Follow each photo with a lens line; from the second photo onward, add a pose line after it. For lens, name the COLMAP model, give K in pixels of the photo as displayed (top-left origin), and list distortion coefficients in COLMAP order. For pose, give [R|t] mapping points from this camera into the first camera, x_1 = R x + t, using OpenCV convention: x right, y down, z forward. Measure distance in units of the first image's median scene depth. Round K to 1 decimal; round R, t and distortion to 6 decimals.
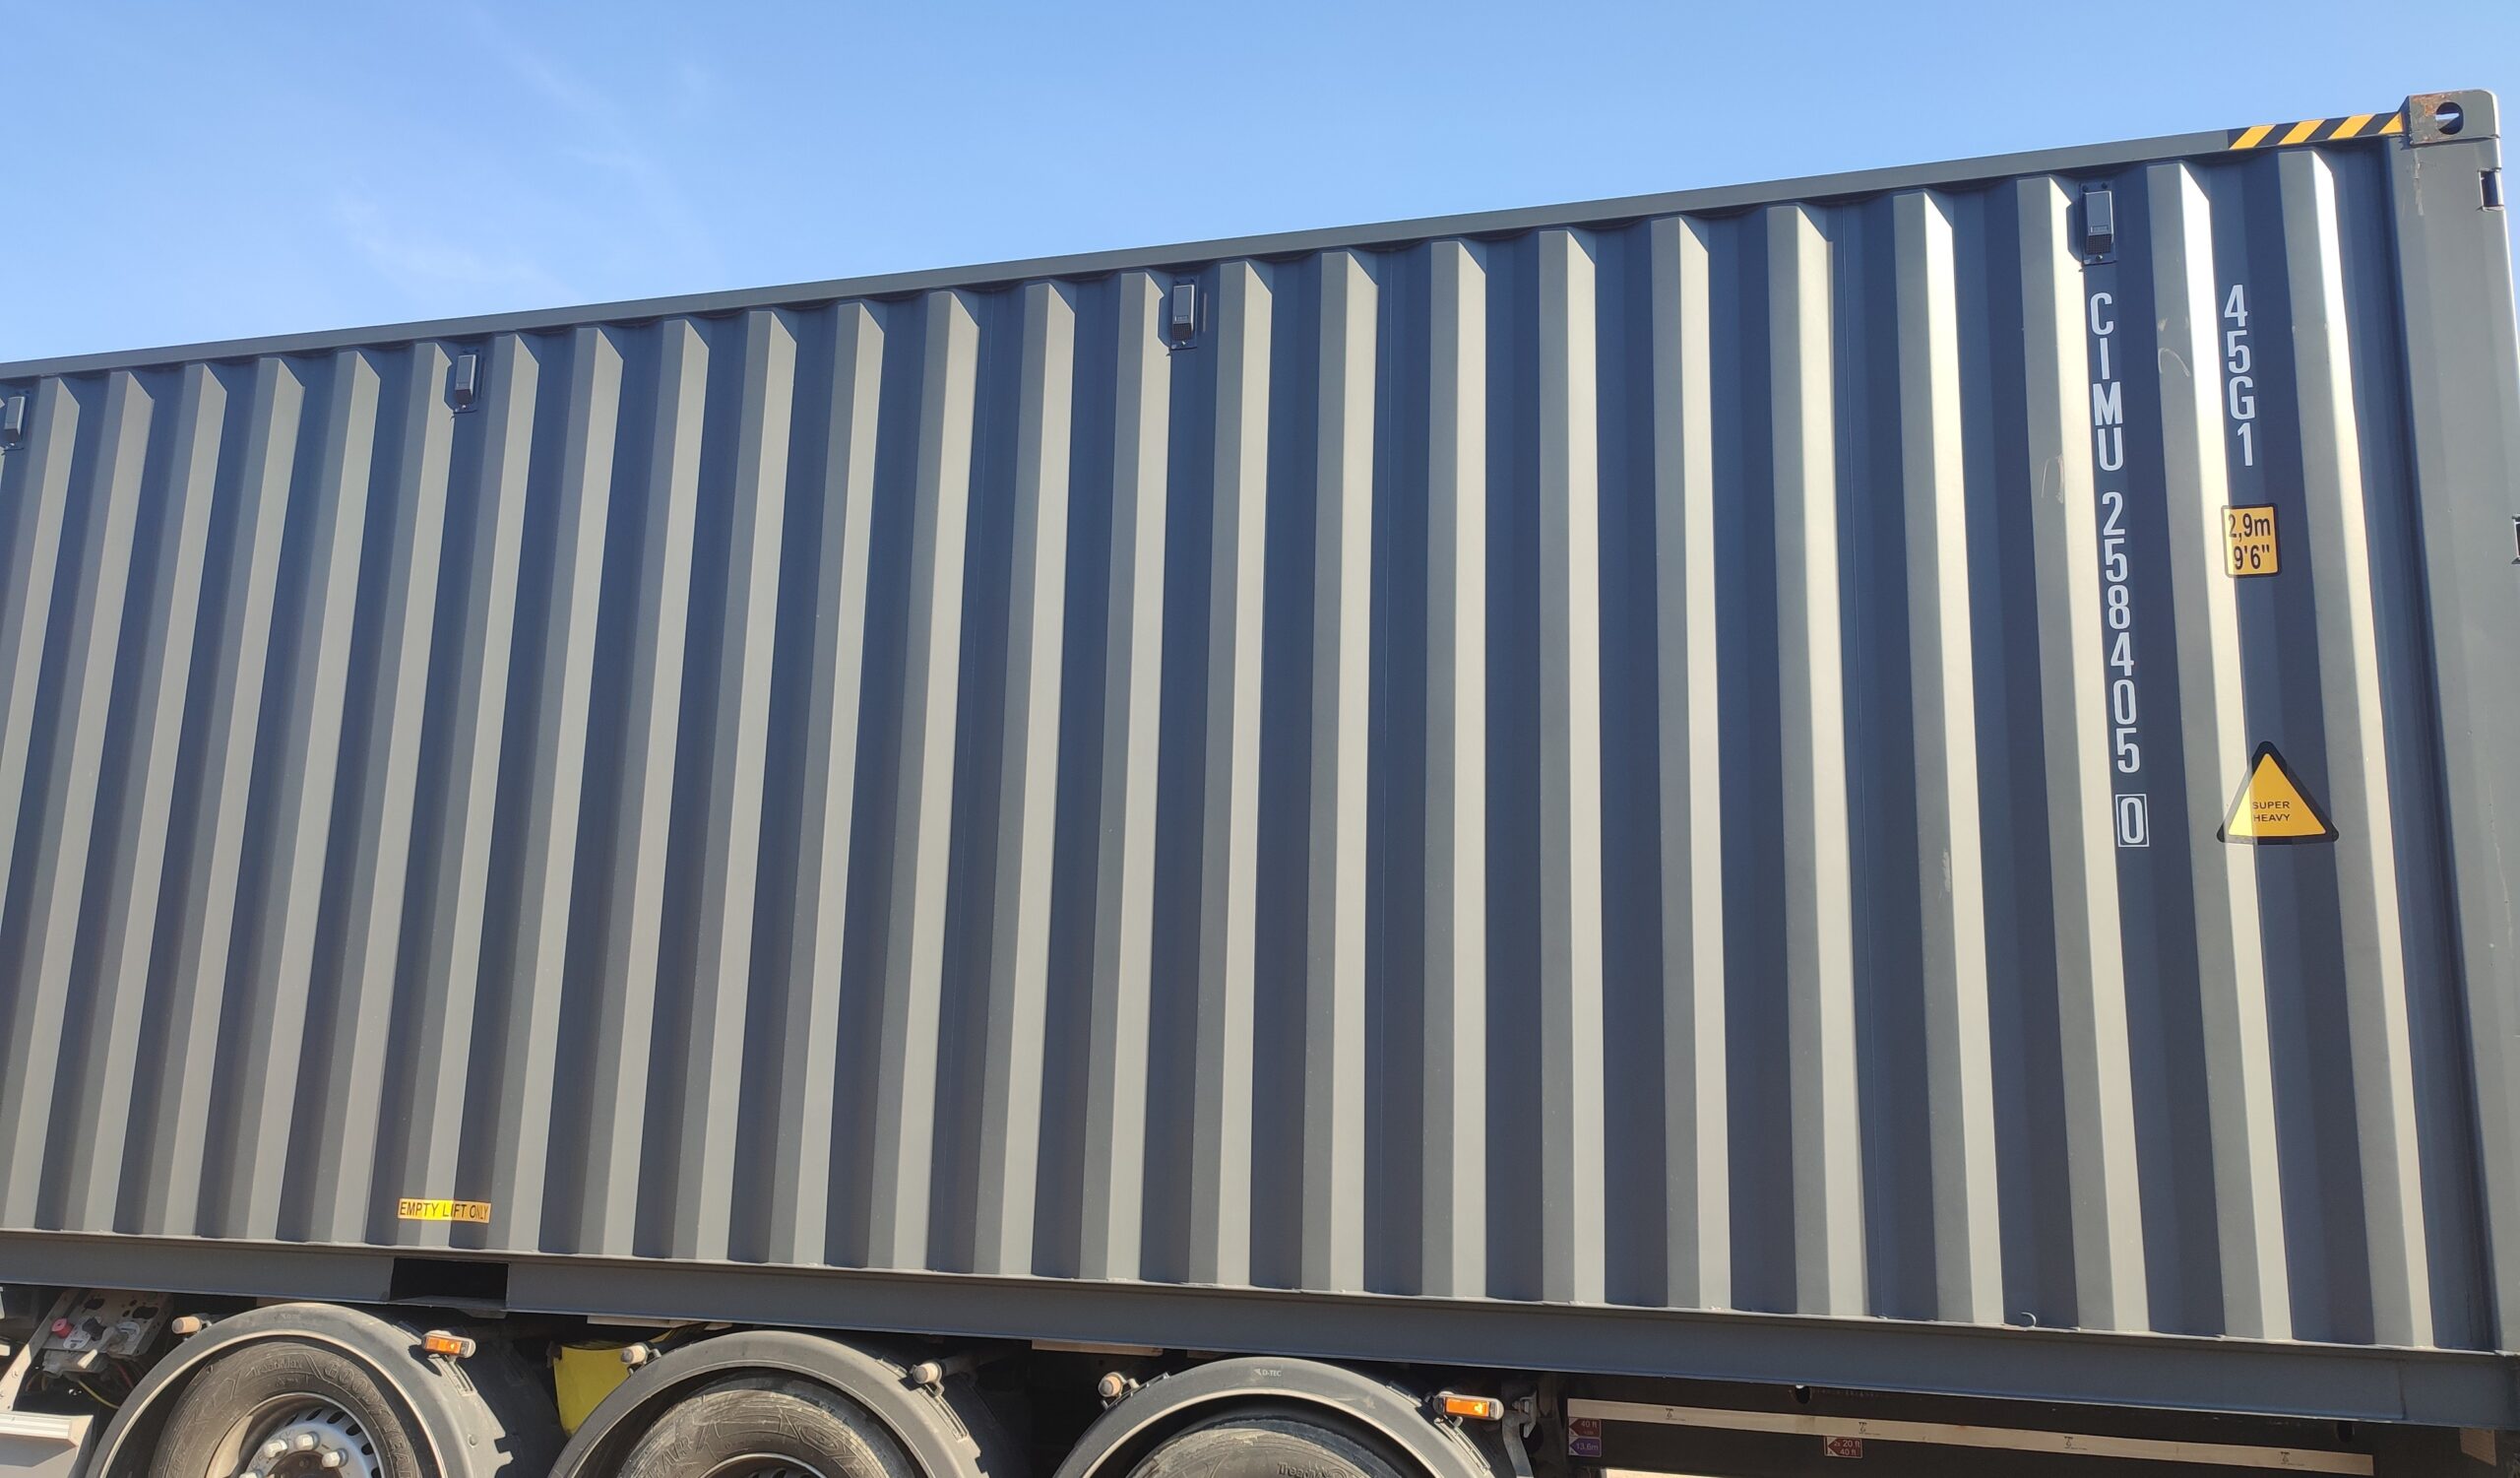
lens RADIAL K [[2013.3, 0, 1265.0], [0, 2013.3, 679.8], [0, 0, 1]] dist [0.028997, -0.009598]
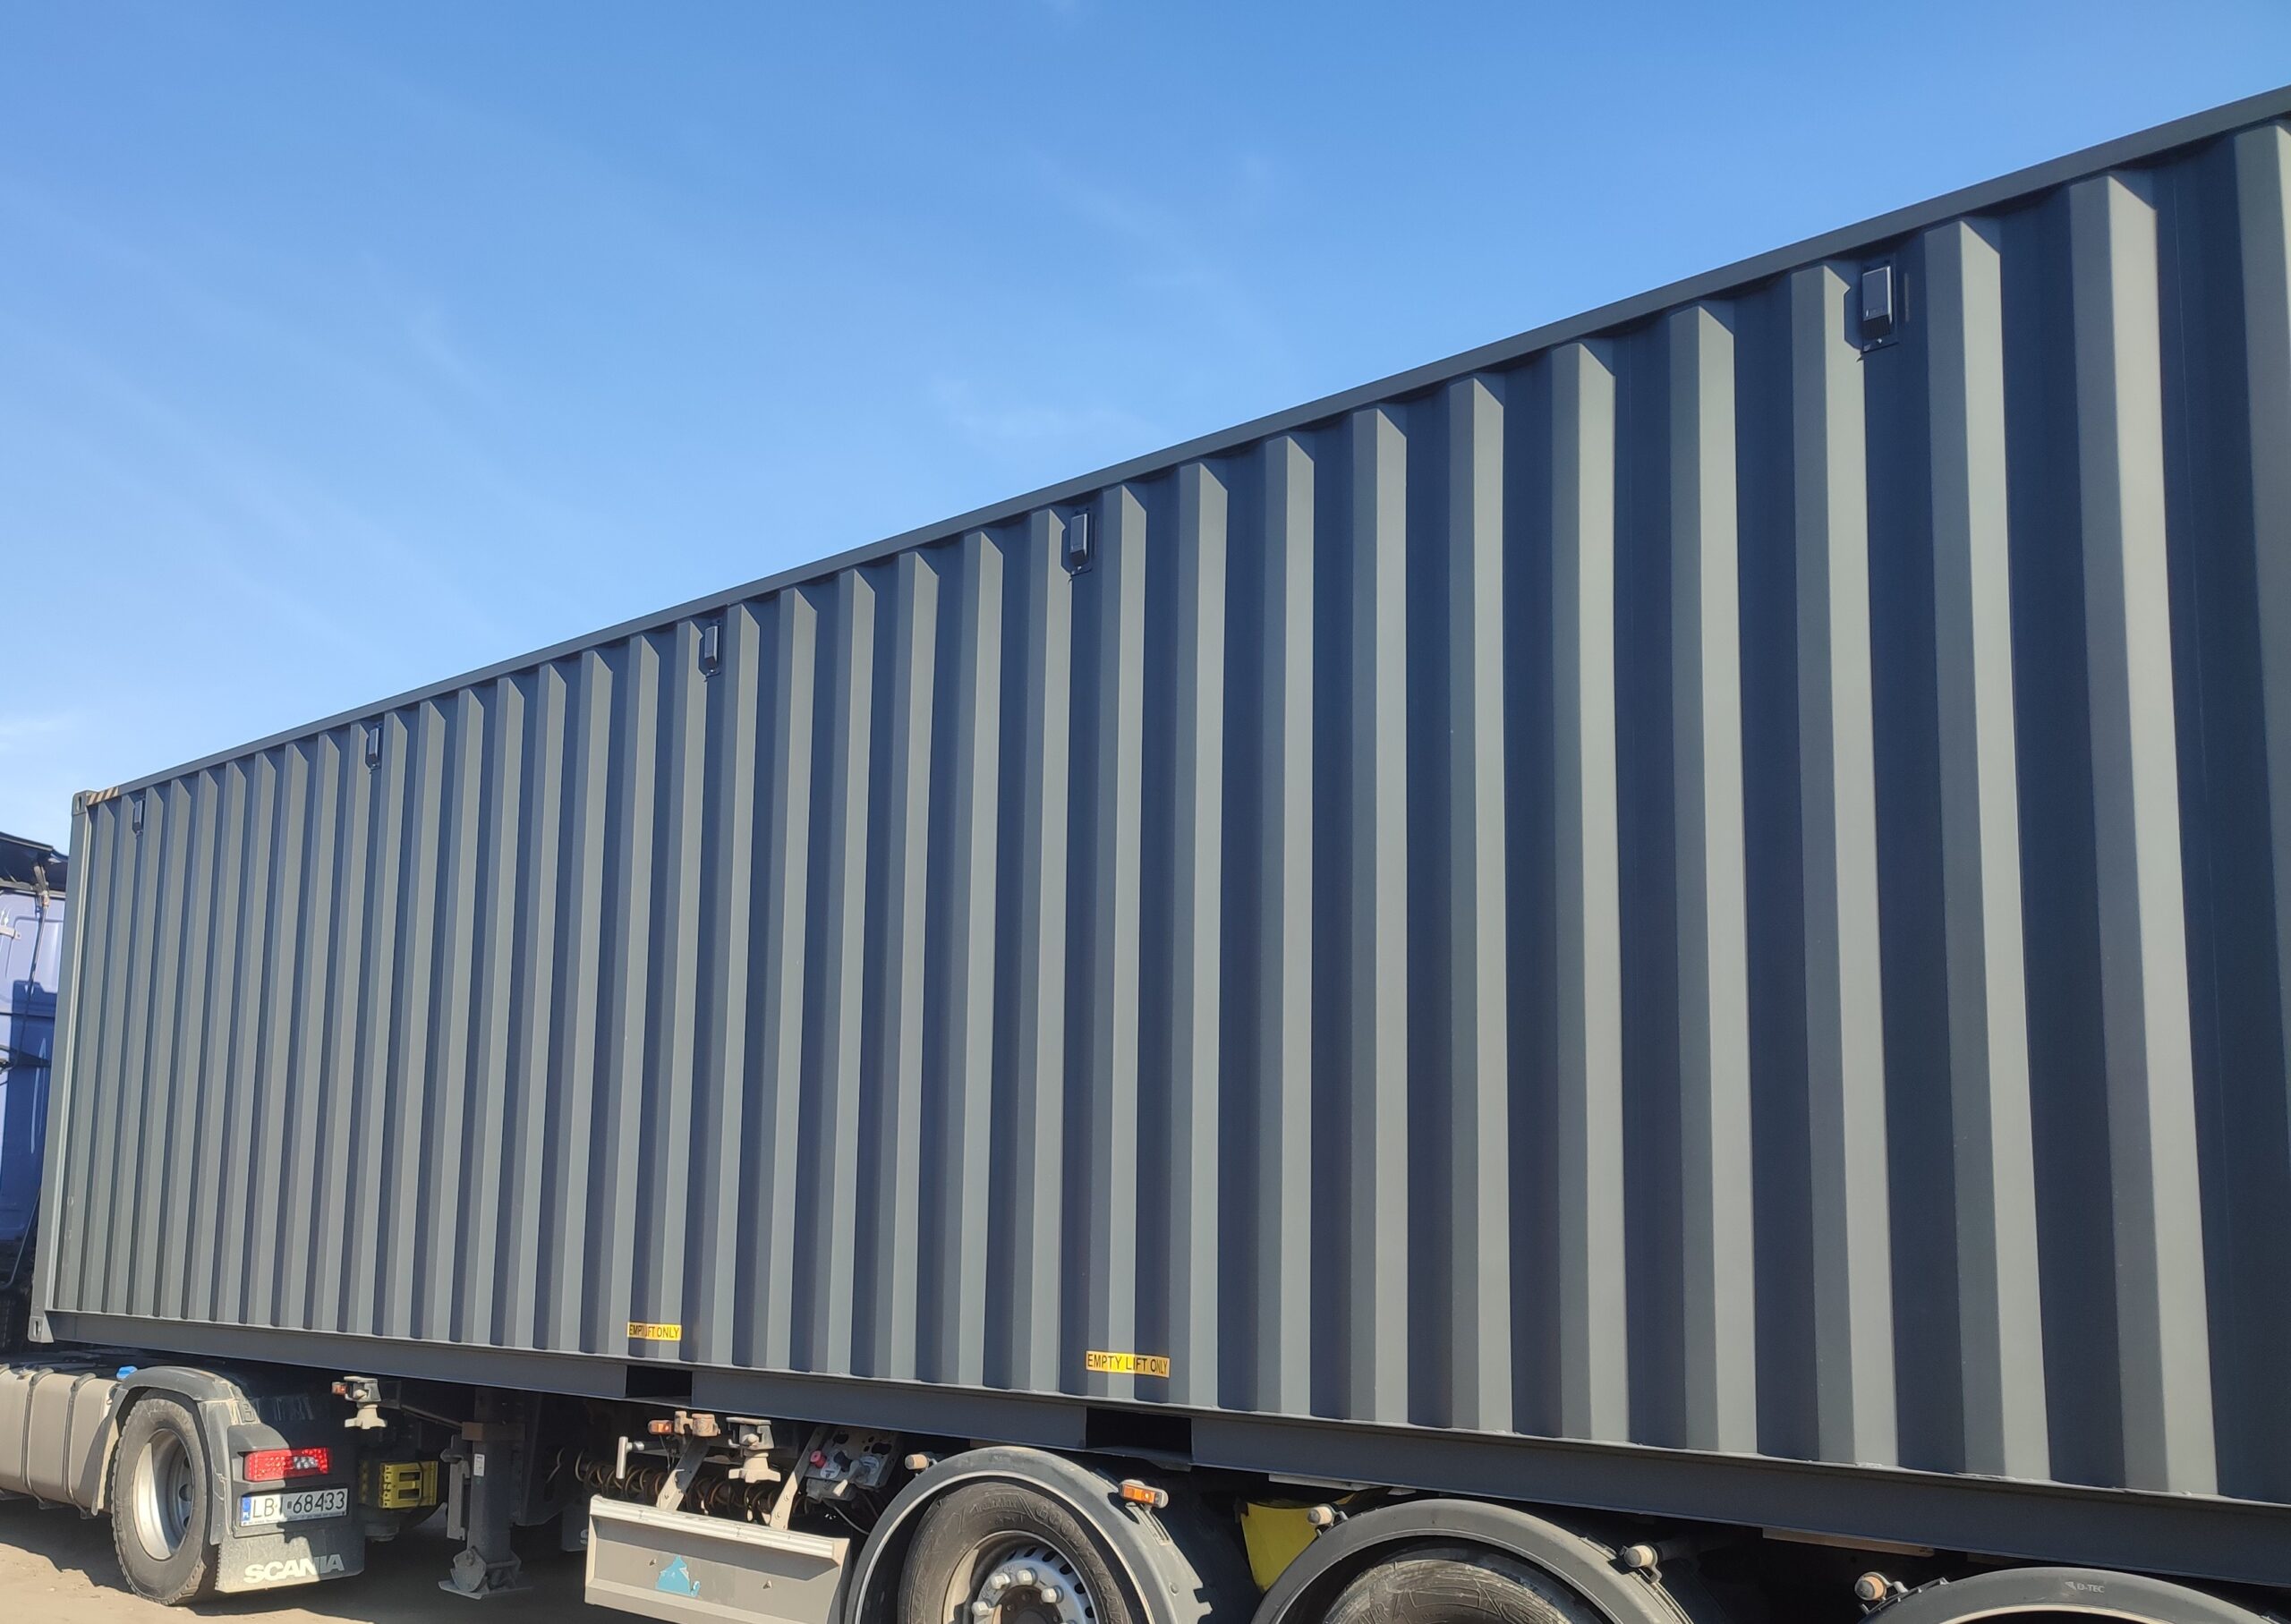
lens RADIAL K [[2587.7, 0, 1146.9], [0, 2587.7, 819.4], [0, 0, 1]] dist [0.029747, 0.000000]
pose [[0.849884, -0.093031, -0.518693, 0.304125], [0.110630, 0.993857, 0.003014, -0.012277], [0.515226, -0.059945, 0.854955, -0.090644]]
